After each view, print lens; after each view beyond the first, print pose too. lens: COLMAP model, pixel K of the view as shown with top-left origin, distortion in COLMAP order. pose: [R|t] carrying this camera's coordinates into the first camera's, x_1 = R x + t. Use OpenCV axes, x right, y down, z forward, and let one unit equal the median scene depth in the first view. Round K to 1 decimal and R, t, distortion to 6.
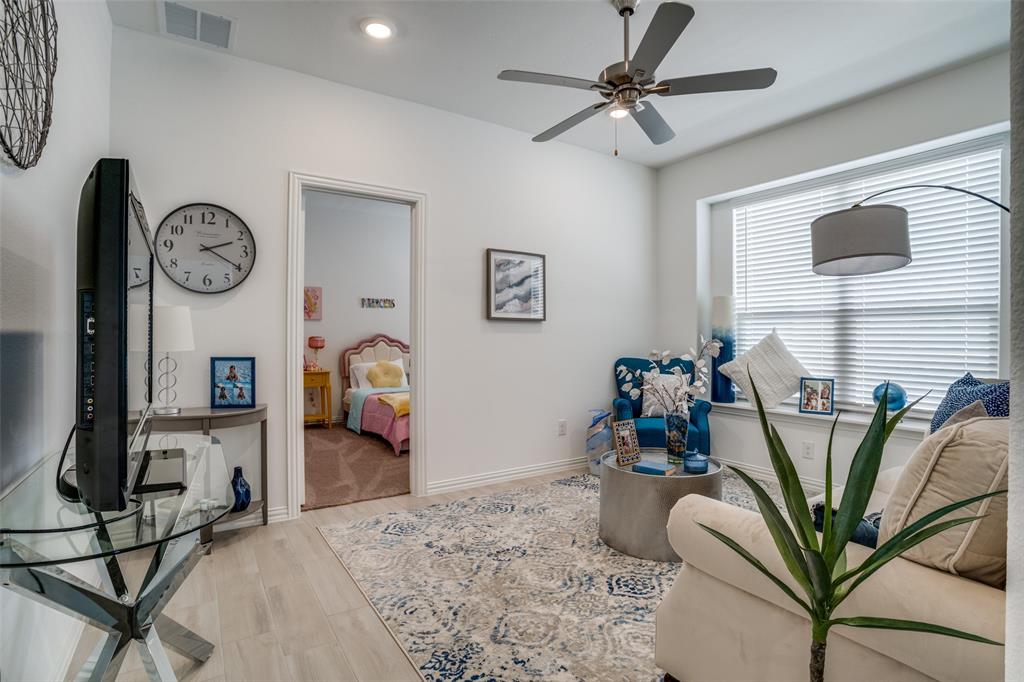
lens RADIAL K [[496.8, 0, 510.3], [0, 496.8, 341.9], [0, 0, 1]] dist [-0.024962, 0.000741]
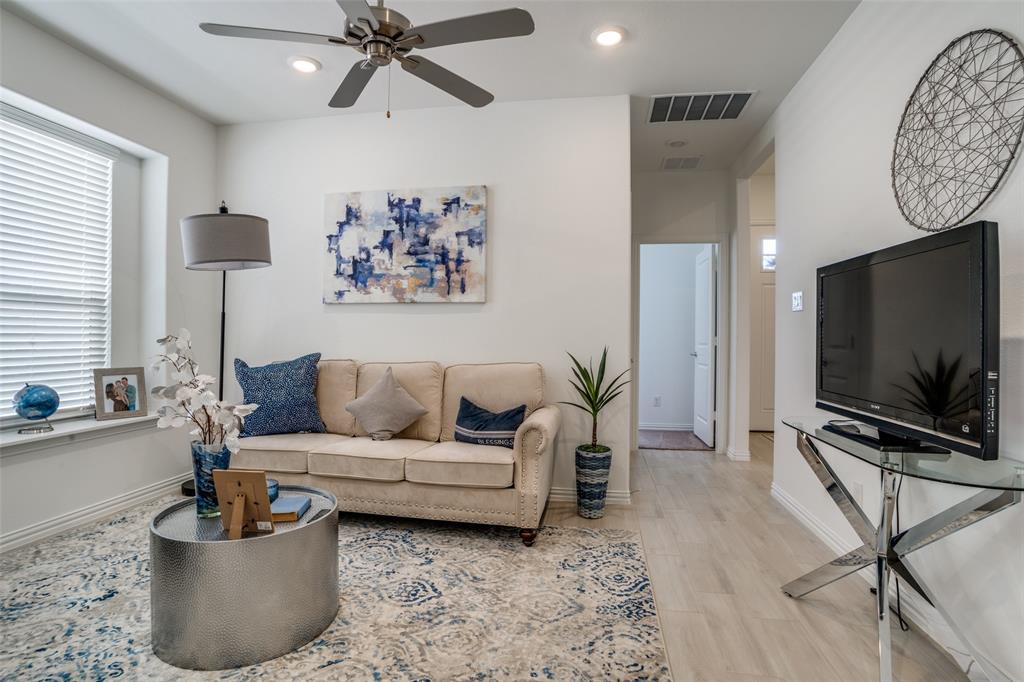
lens RADIAL K [[496.8, 0, 511.0], [0, 496.8, 338.1], [0, 0, 1]] dist [-0.024962, 0.000741]
pose [[-0.732480, -0.006567, 0.680757, -0.181595], [-0.008180, 0.999966, 0.000845, -0.000807], [-0.680739, -0.004949, -0.732509, 0.523794]]
